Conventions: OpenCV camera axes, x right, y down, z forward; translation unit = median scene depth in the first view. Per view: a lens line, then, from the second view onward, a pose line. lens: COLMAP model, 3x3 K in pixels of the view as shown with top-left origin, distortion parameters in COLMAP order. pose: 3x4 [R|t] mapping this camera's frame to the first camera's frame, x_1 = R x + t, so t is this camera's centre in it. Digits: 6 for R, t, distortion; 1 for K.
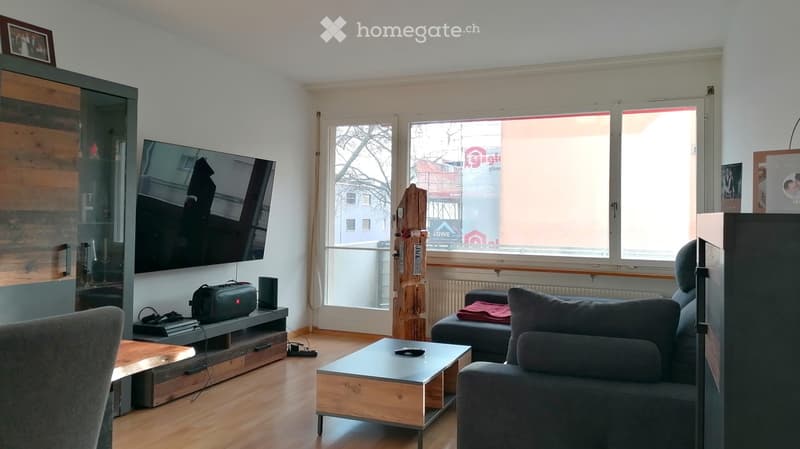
lens RADIAL K [[596.3, 0, 400.9], [0, 596.3, 222.1], [0, 0, 1]] dist [-0.000450, -0.000039]
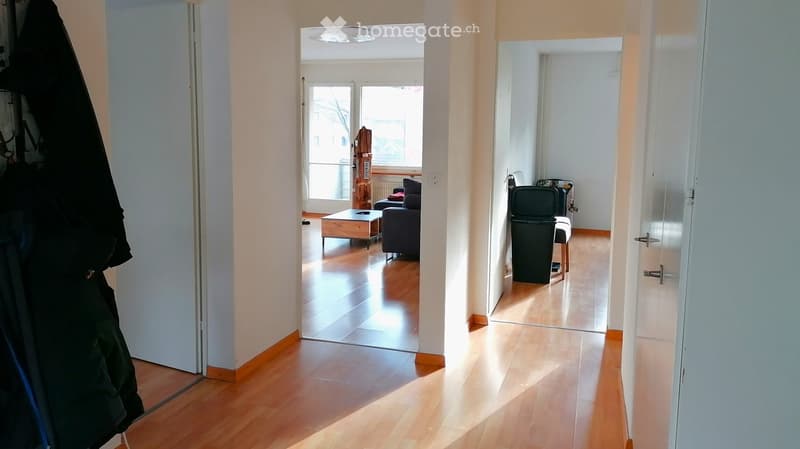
lens RADIAL K [[596.3, 0, 401.5], [0, 596.3, 219.8], [0, 0, 1]] dist [-0.000450, -0.000039]
pose [[0.996332, -0.011109, 0.084848, -0.020135], [-0.000487, 0.990785, 0.135445, -0.029735], [-0.085571, -0.134989, 0.987145, -0.764402]]
